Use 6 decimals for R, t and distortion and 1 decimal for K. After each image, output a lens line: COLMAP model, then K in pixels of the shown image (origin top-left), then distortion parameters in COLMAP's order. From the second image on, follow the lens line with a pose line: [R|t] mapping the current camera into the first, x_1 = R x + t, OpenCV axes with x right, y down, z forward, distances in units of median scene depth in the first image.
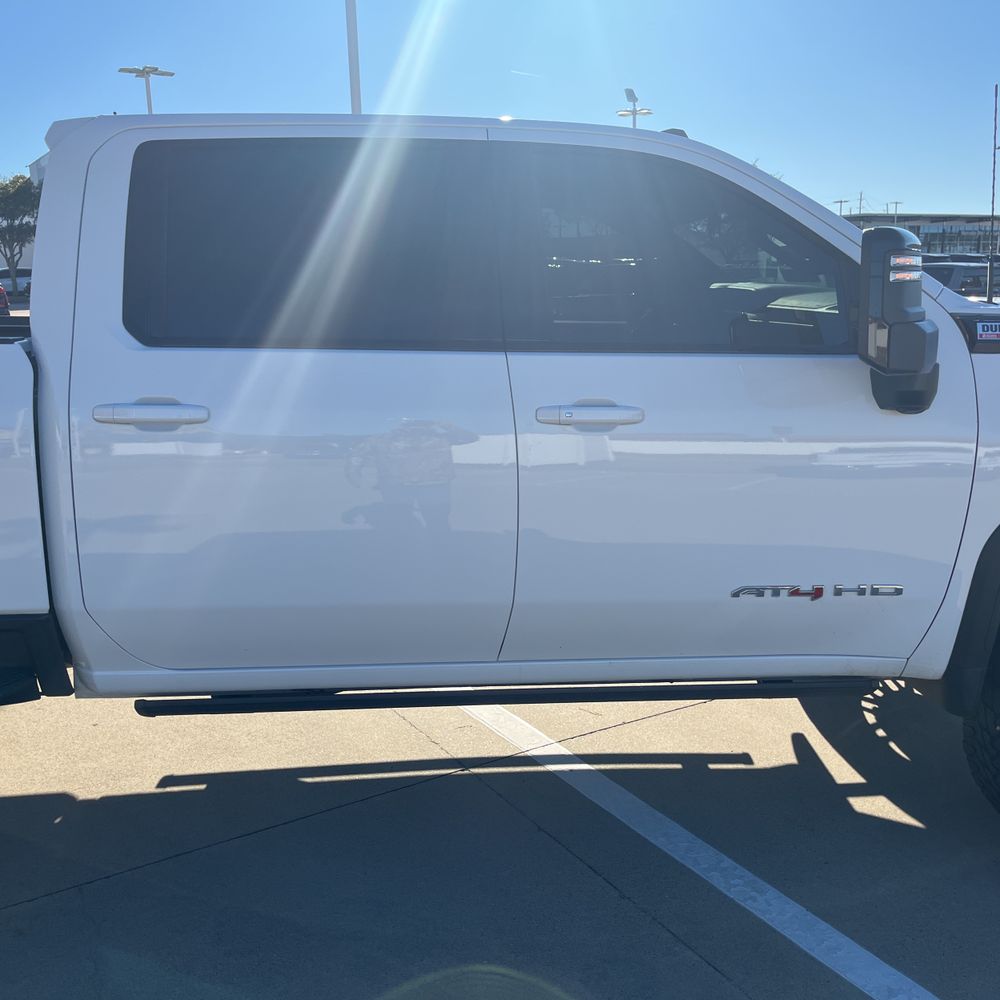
lens RADIAL K [[954.7, 0, 500.0], [0, 954.7, 500.0], [0, 0, 1]] dist [0.019523, -0.004203]
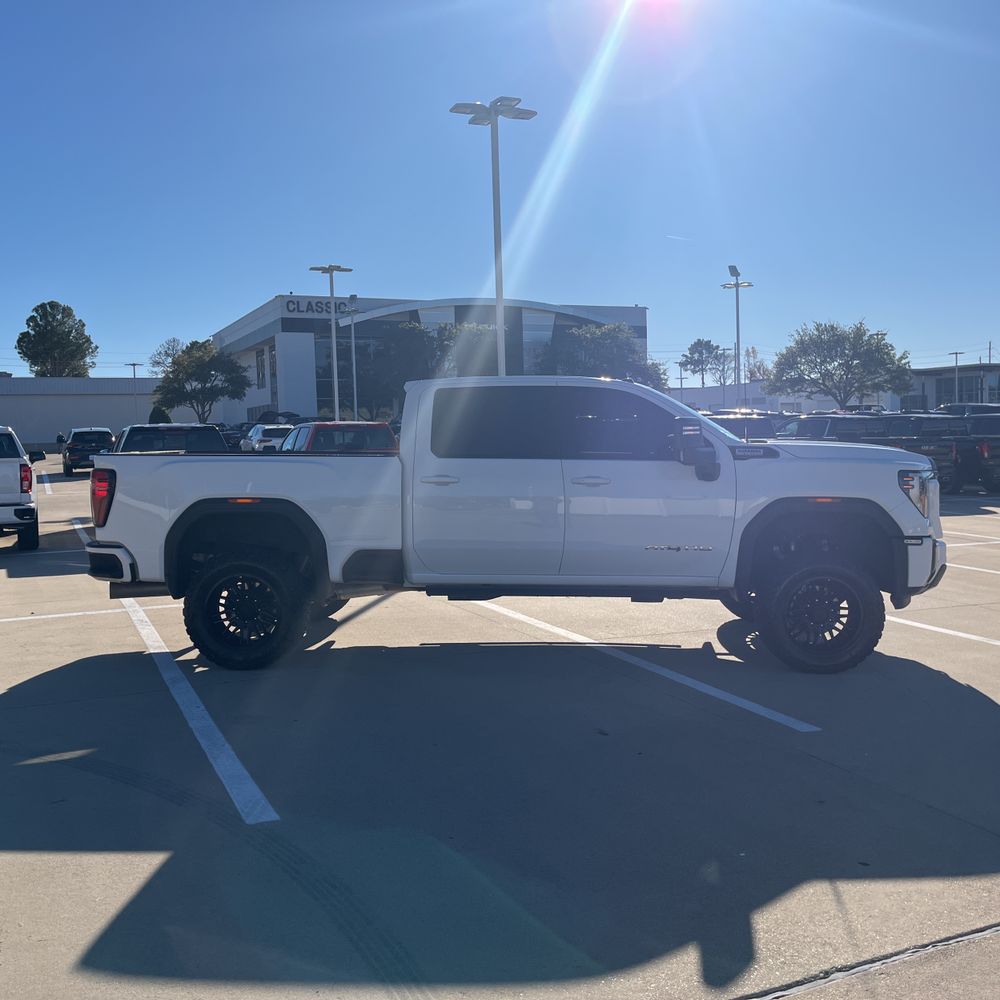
lens RADIAL K [[954.7, 0, 500.0], [0, 954.7, 500.0], [0, 0, 1]] dist [0.019523, -0.004203]
pose [[0.991109, 0.003571, -0.133008, 0.016133], [-0.023652, 0.988448, -0.149702, 0.031271], [0.130937, 0.151516, 0.979744, -0.141835]]
